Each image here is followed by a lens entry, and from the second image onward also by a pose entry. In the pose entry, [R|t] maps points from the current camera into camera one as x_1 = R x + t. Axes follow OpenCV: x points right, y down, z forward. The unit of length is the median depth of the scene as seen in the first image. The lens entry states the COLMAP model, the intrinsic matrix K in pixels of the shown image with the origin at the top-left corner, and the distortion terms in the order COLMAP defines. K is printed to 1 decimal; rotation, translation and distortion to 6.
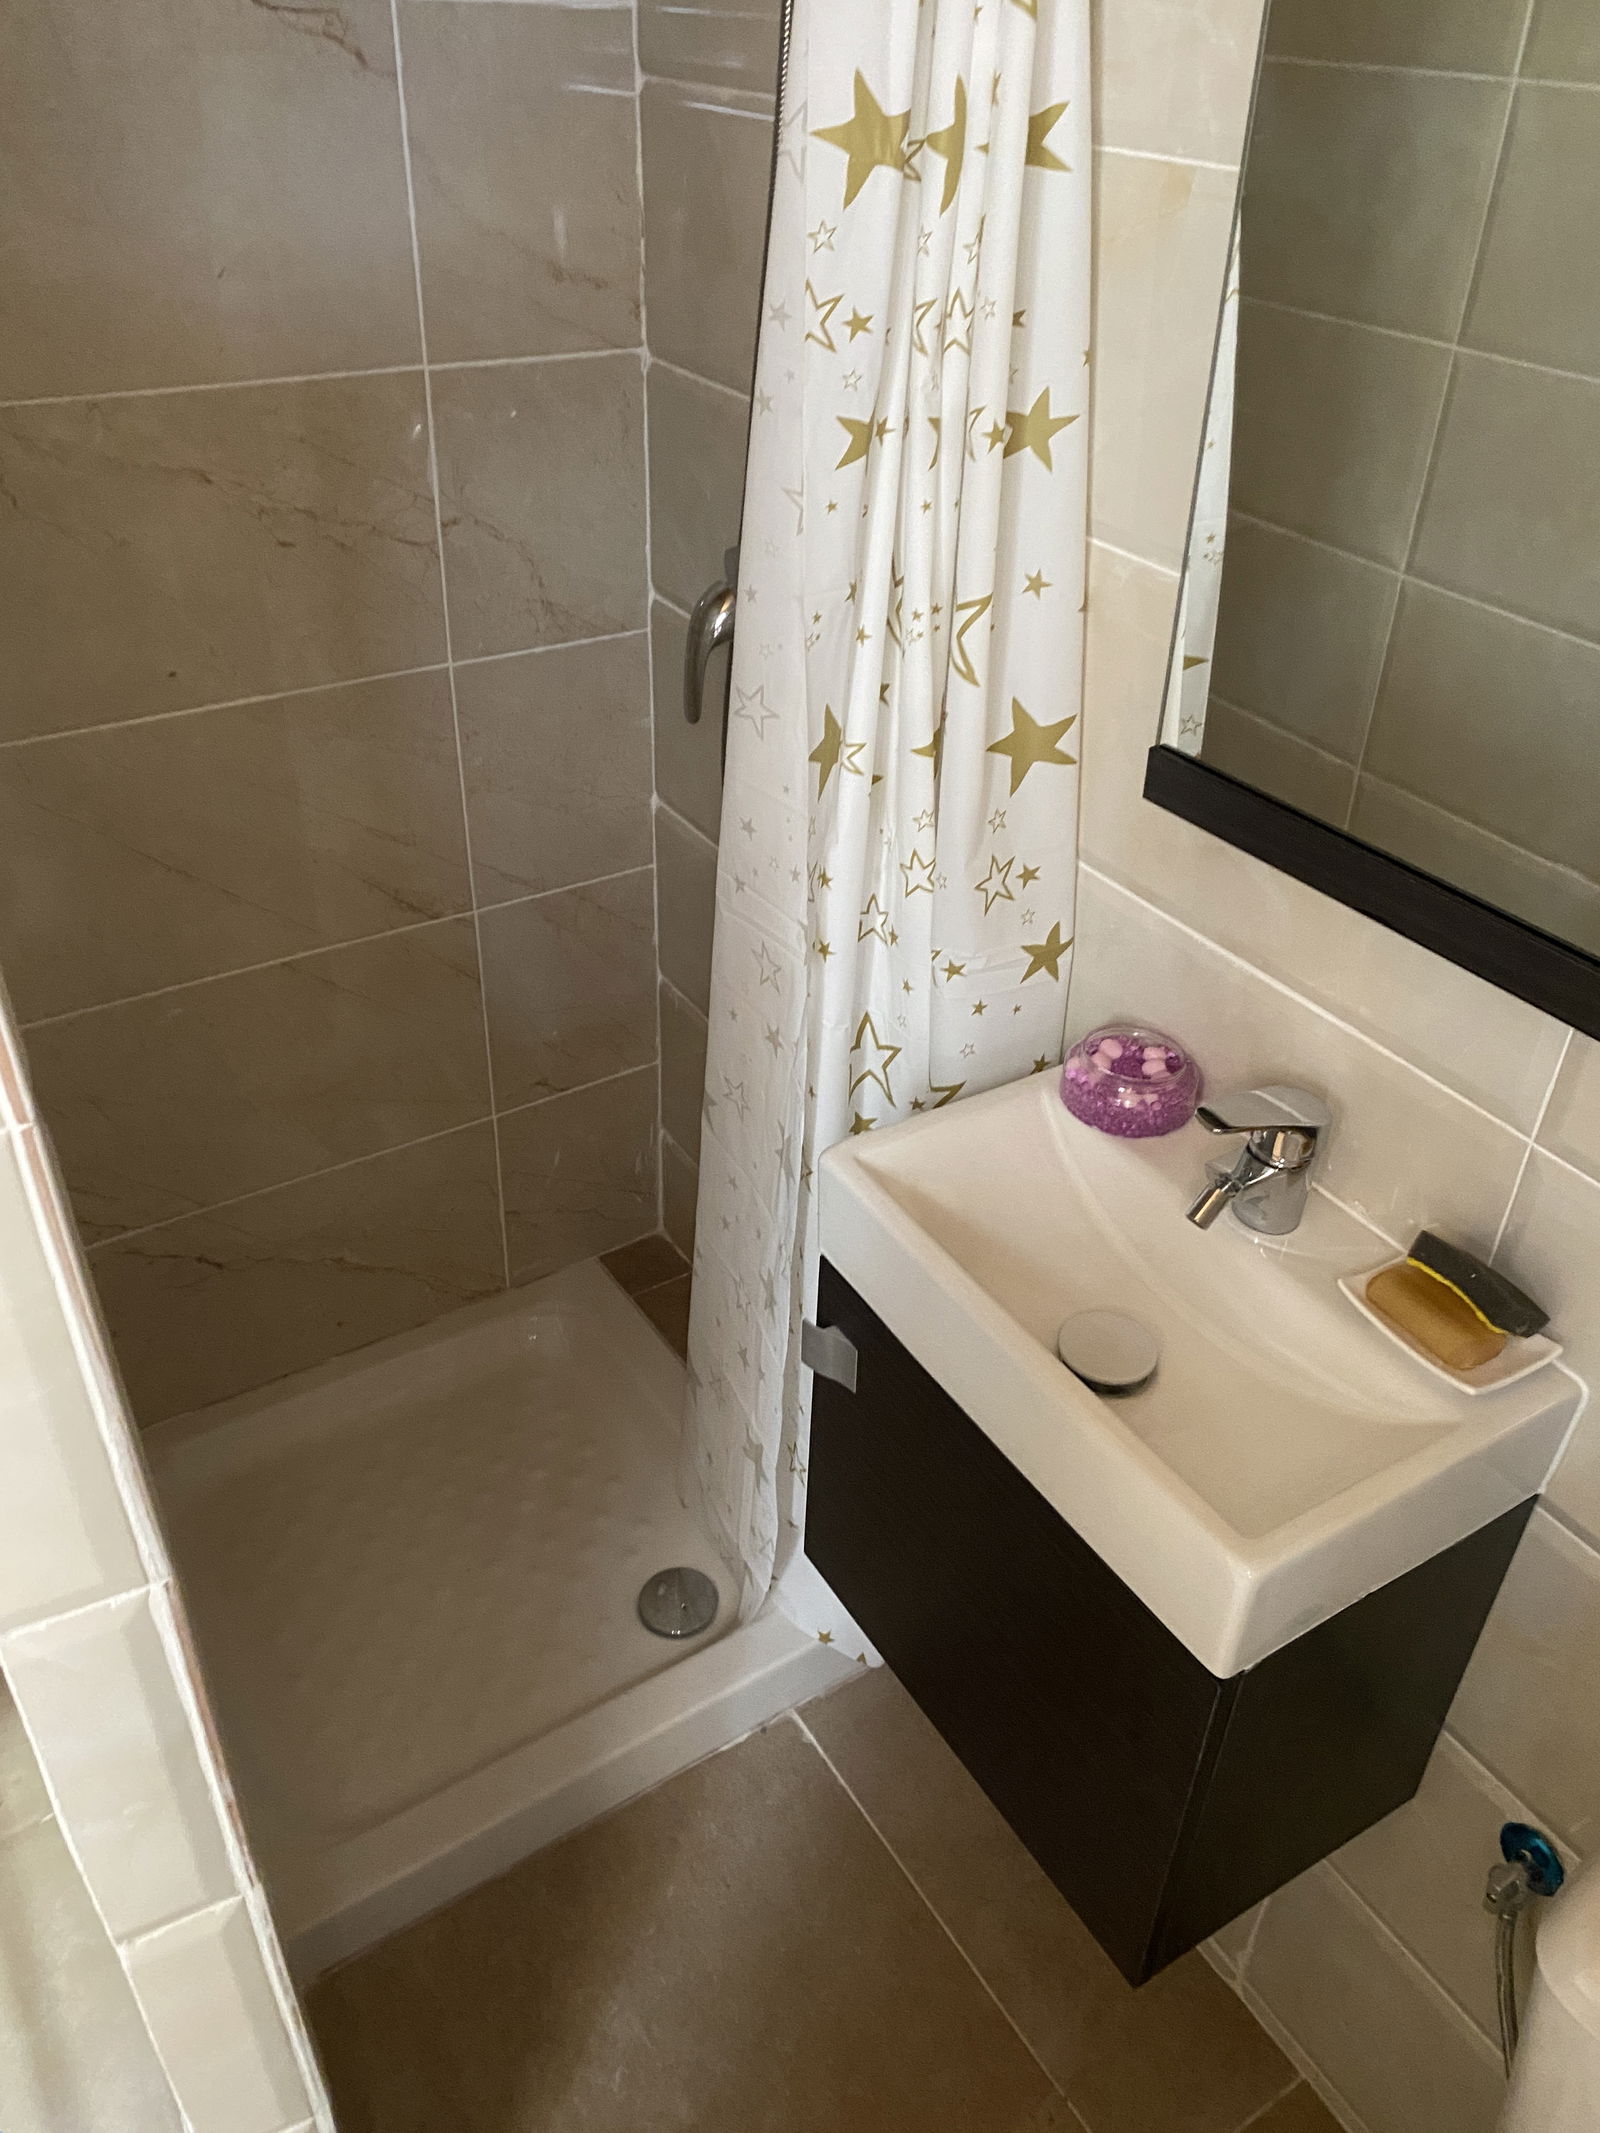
lens RADIAL K [[1617.4, 0, 800.7], [0, 1617.4, 1119.9], [0, 0, 1]] dist [0.145287, -0.187292]
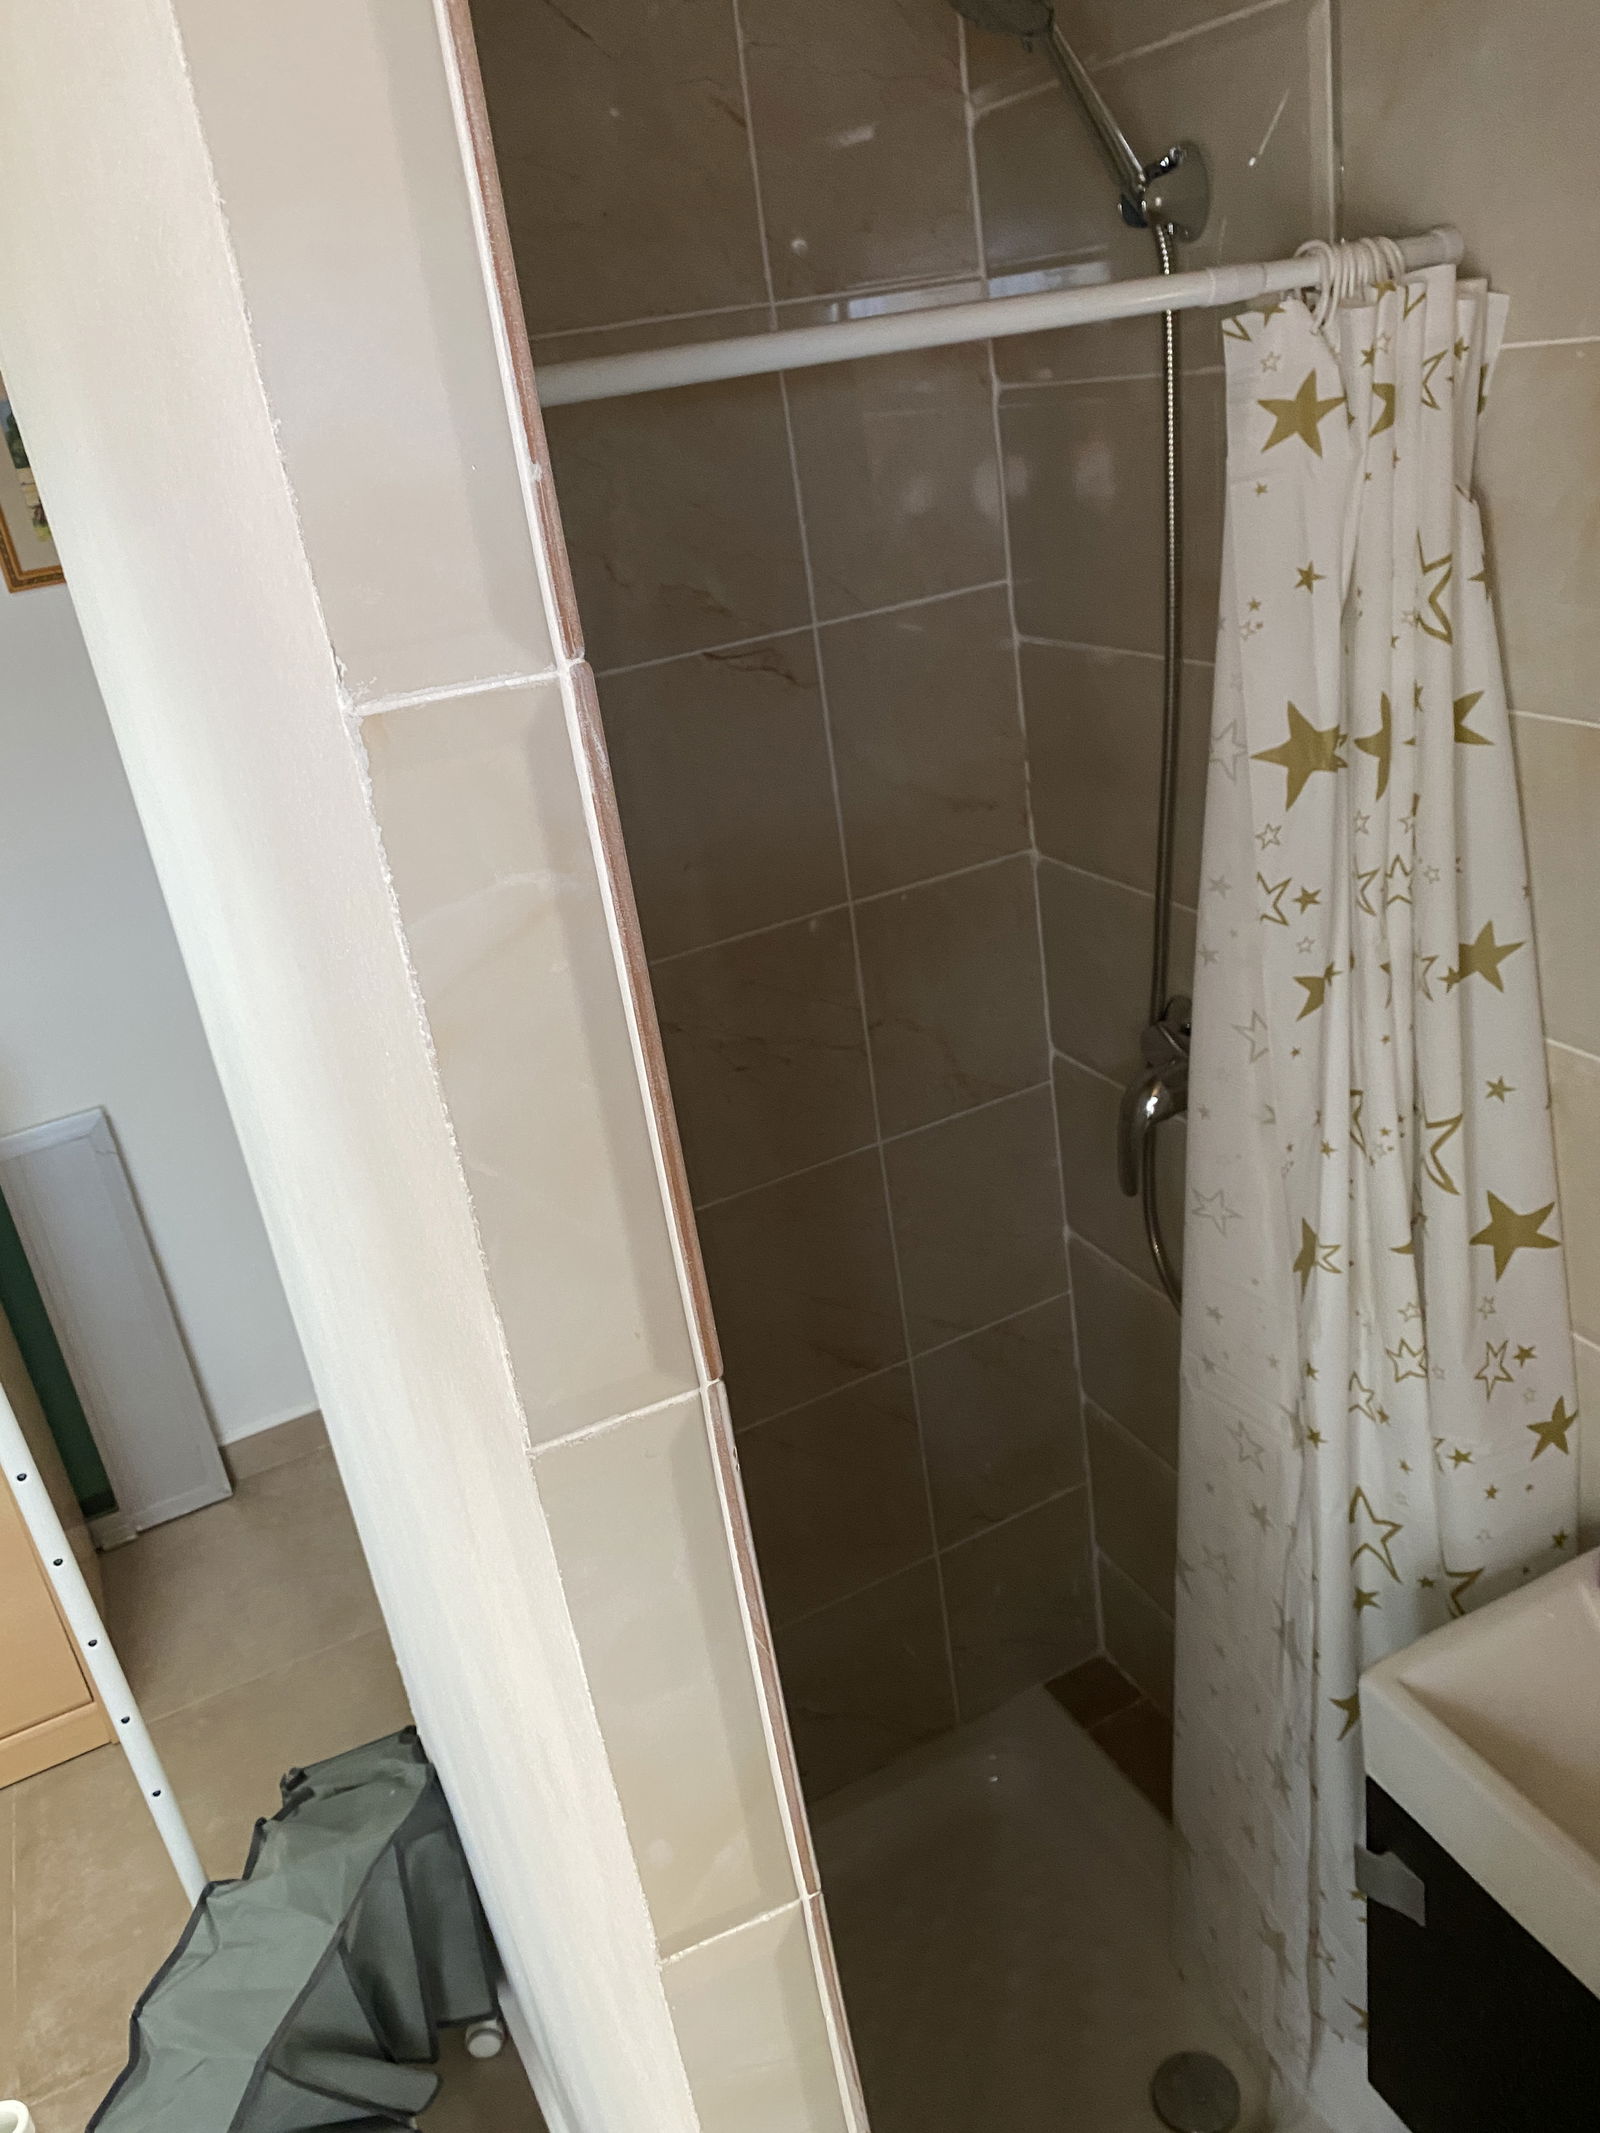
lens RADIAL K [[1633.6, 0, 803.1], [0, 1633.6, 1098.2], [0, 0, 1]] dist [0.113012, -0.186550]
pose [[0.980946, -0.102908, -0.164788, -0.112590], [0.072423, 0.980749, -0.181348, -0.156890], [0.180278, 0.165959, 0.969514, -0.091483]]
